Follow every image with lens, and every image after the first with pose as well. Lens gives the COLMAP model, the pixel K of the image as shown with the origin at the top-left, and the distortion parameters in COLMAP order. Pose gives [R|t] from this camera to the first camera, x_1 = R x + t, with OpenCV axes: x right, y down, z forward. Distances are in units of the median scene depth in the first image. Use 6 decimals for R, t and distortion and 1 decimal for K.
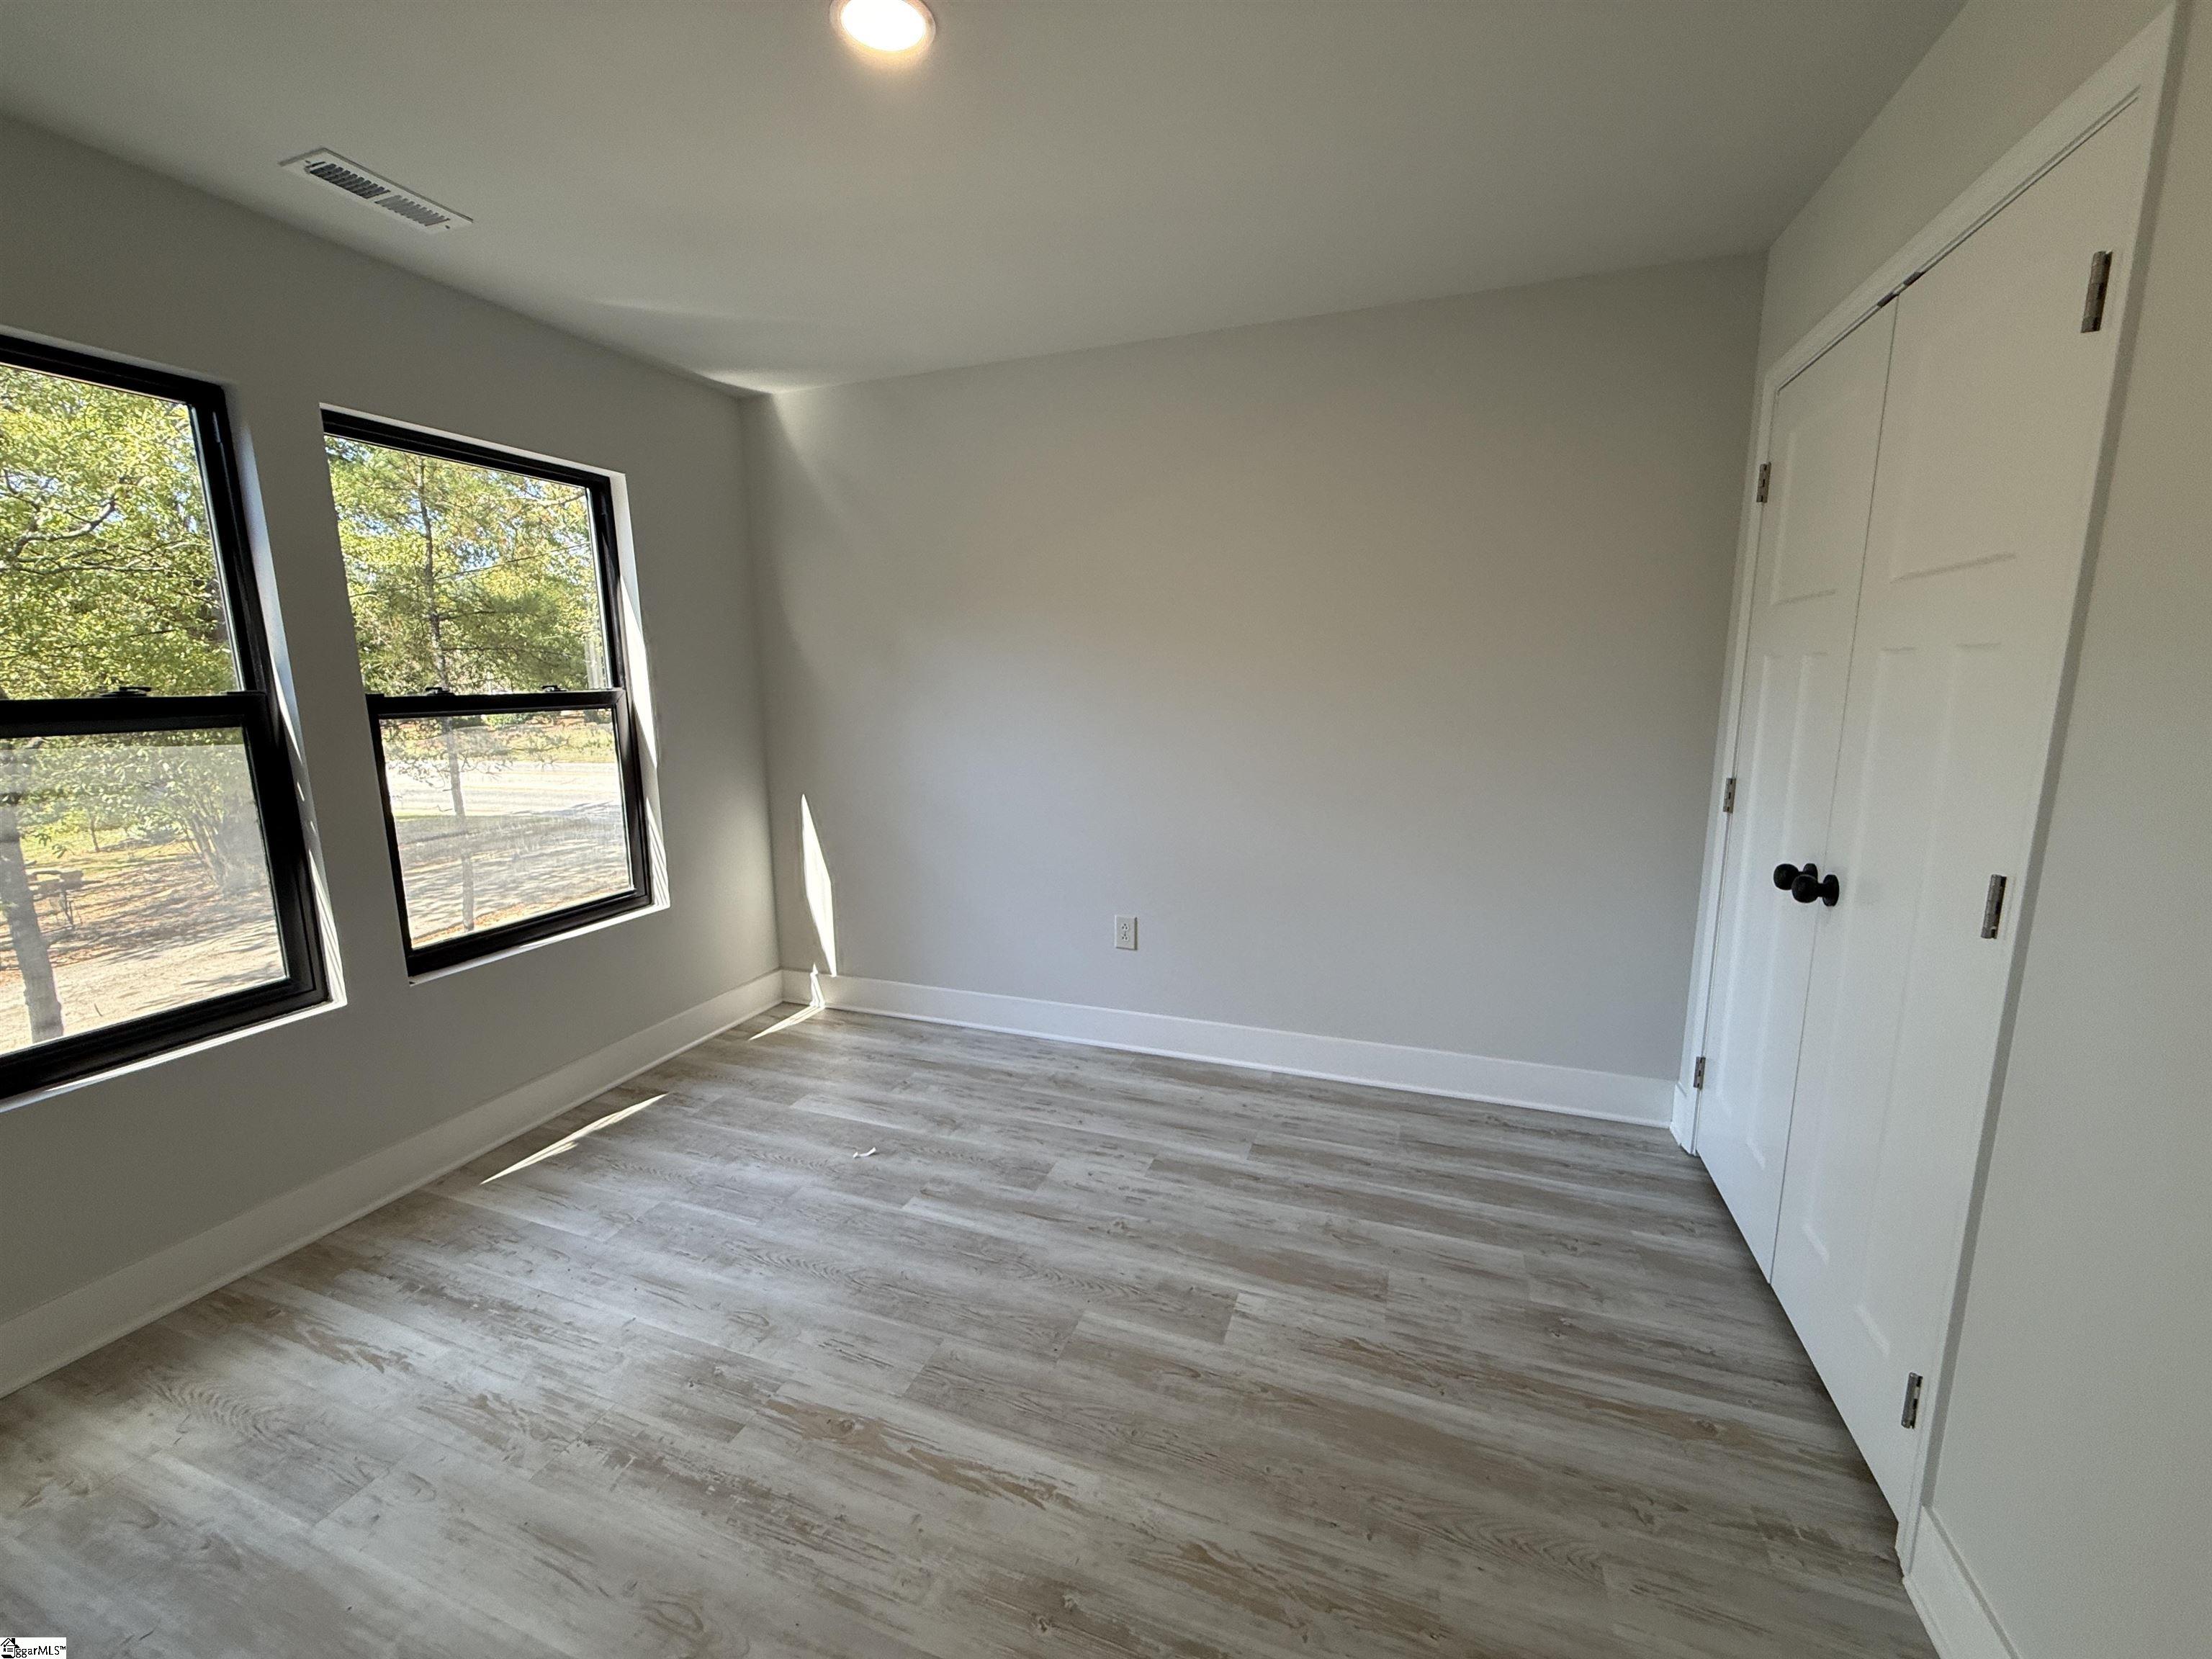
lens RADIAL K [[882.8, 0, 1103.4], [0, 882.8, 823.5], [0, 0, 1]] dist [0.000336, -0.000230]
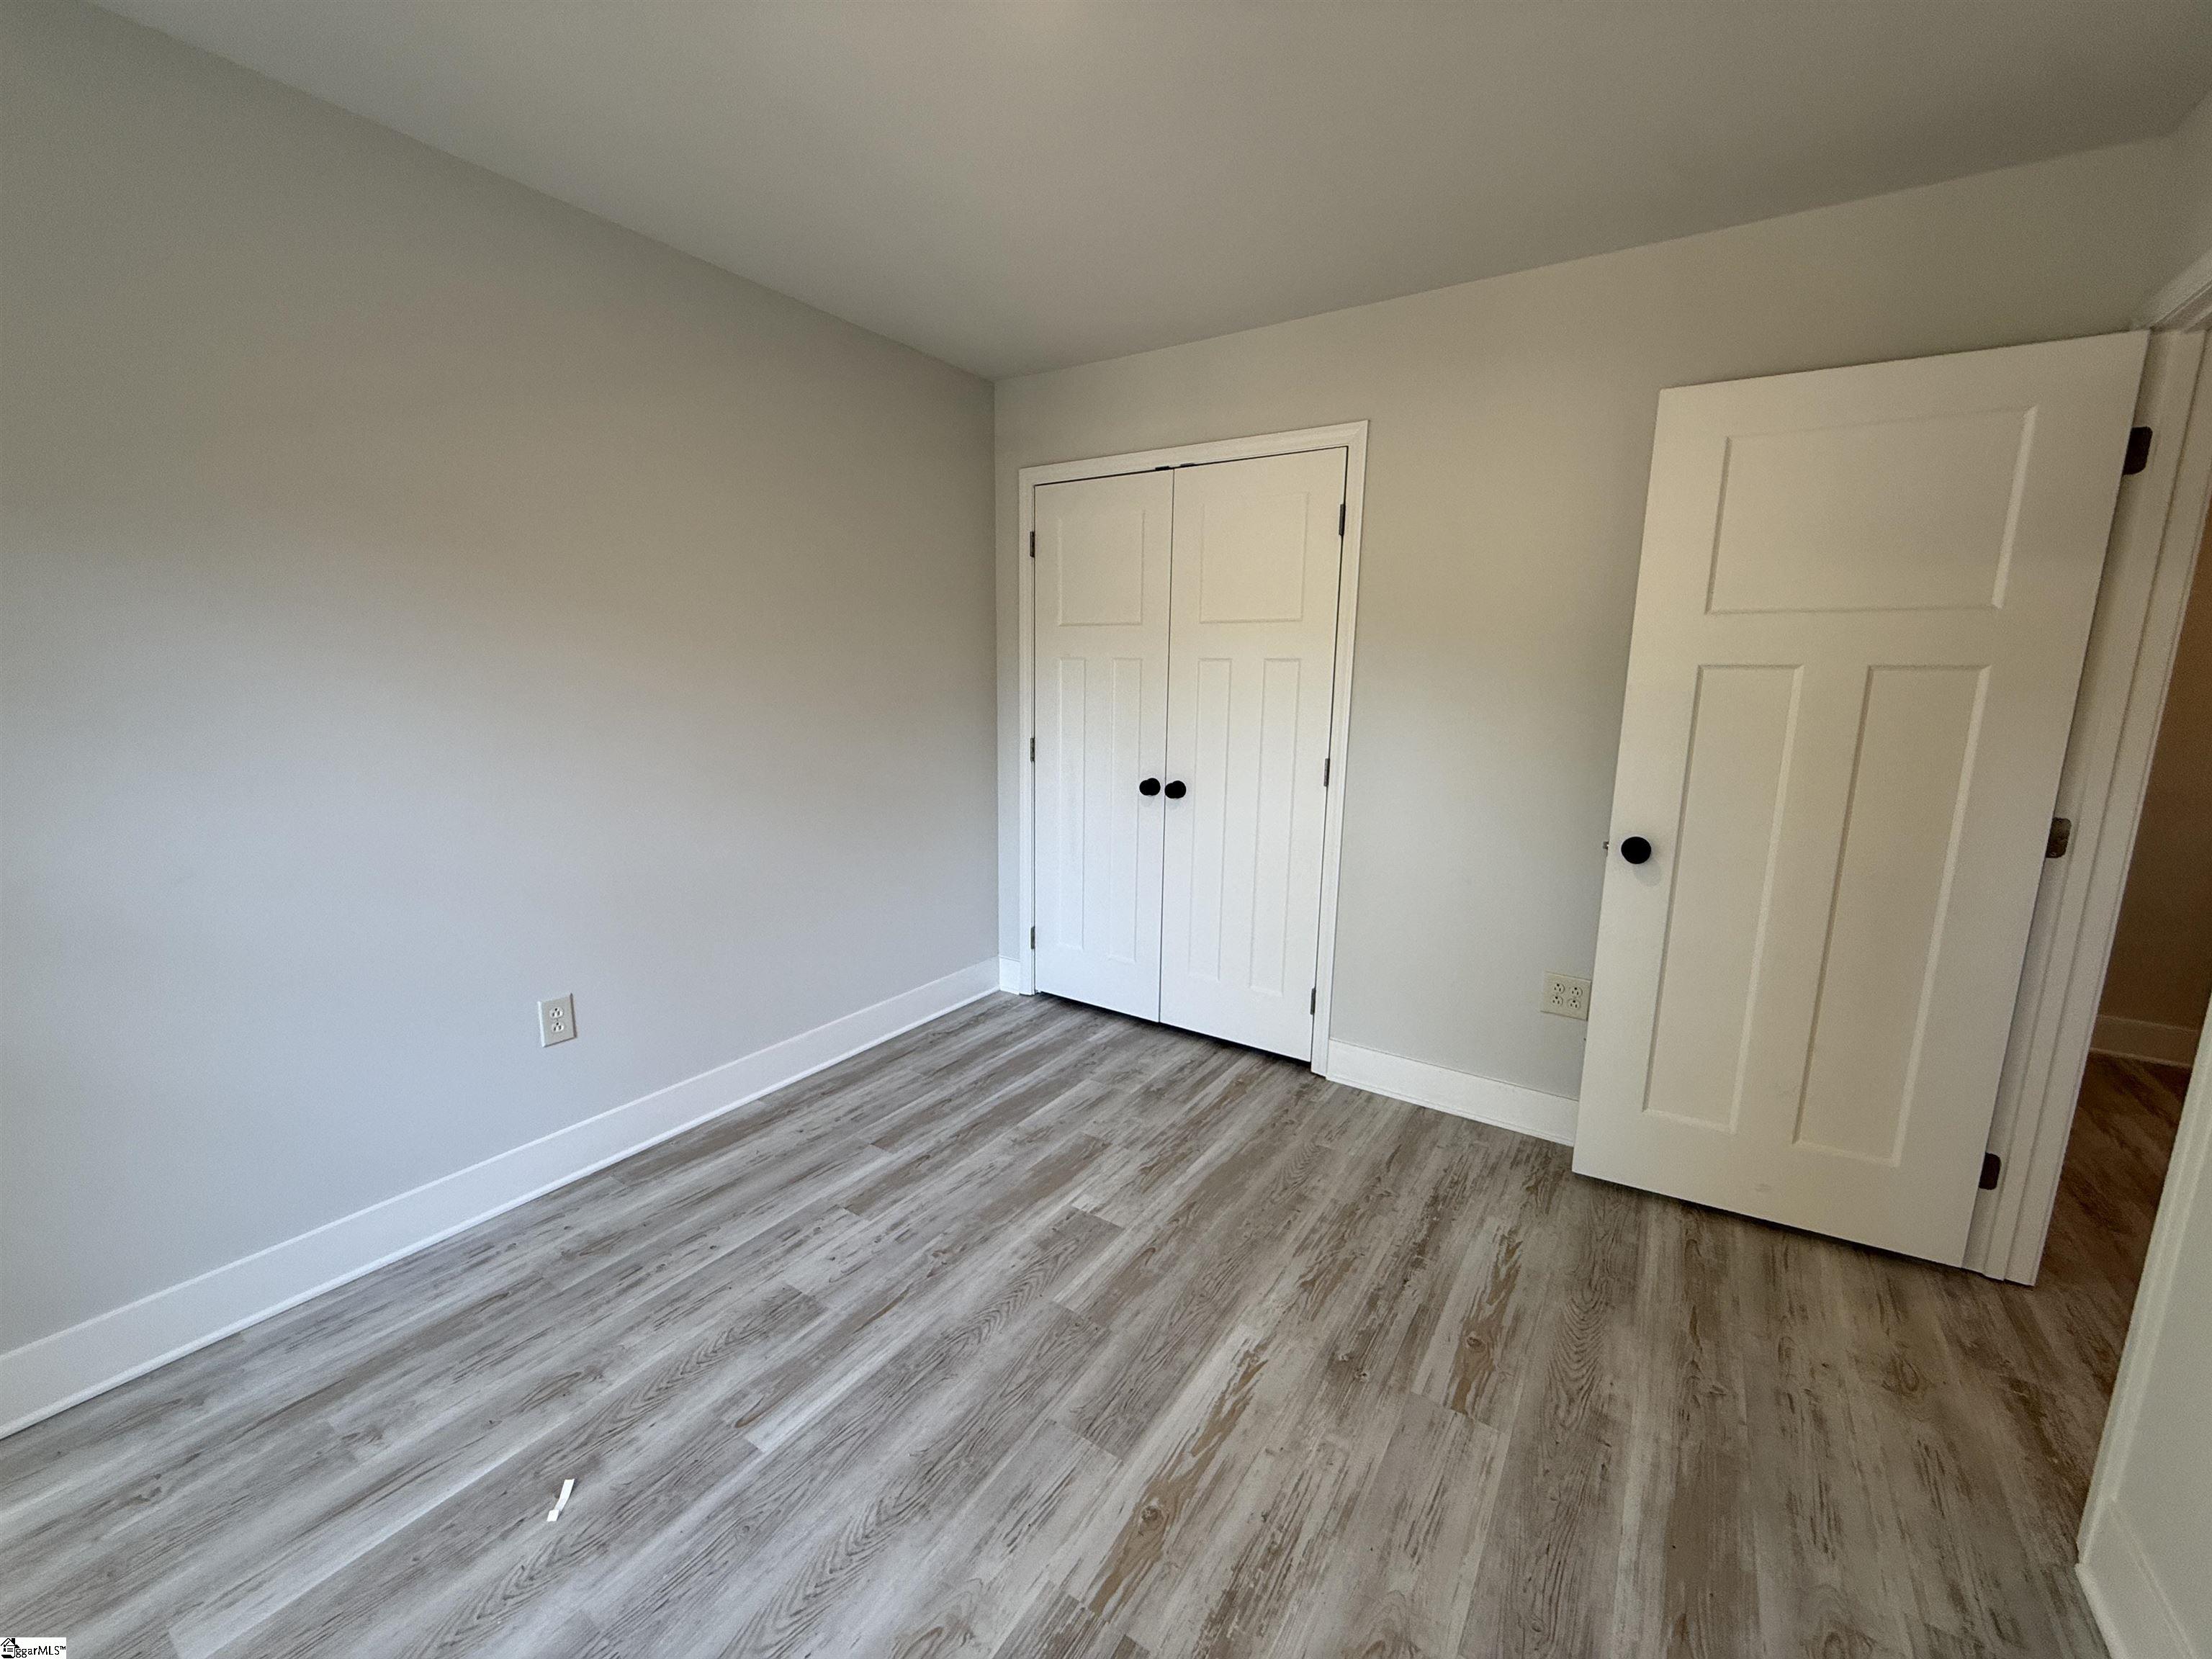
lens RADIAL K [[882.8, 0, 1105.9], [0, 882.8, 821.0], [0, 0, 1]] dist [0.000336, -0.000230]
pose [[0.228337, -0.152400, 0.961580, -0.871366], [0.144398, 0.982050, 0.121355, -0.090760], [-0.962814, 0.111141, 0.246245, 0.628083]]
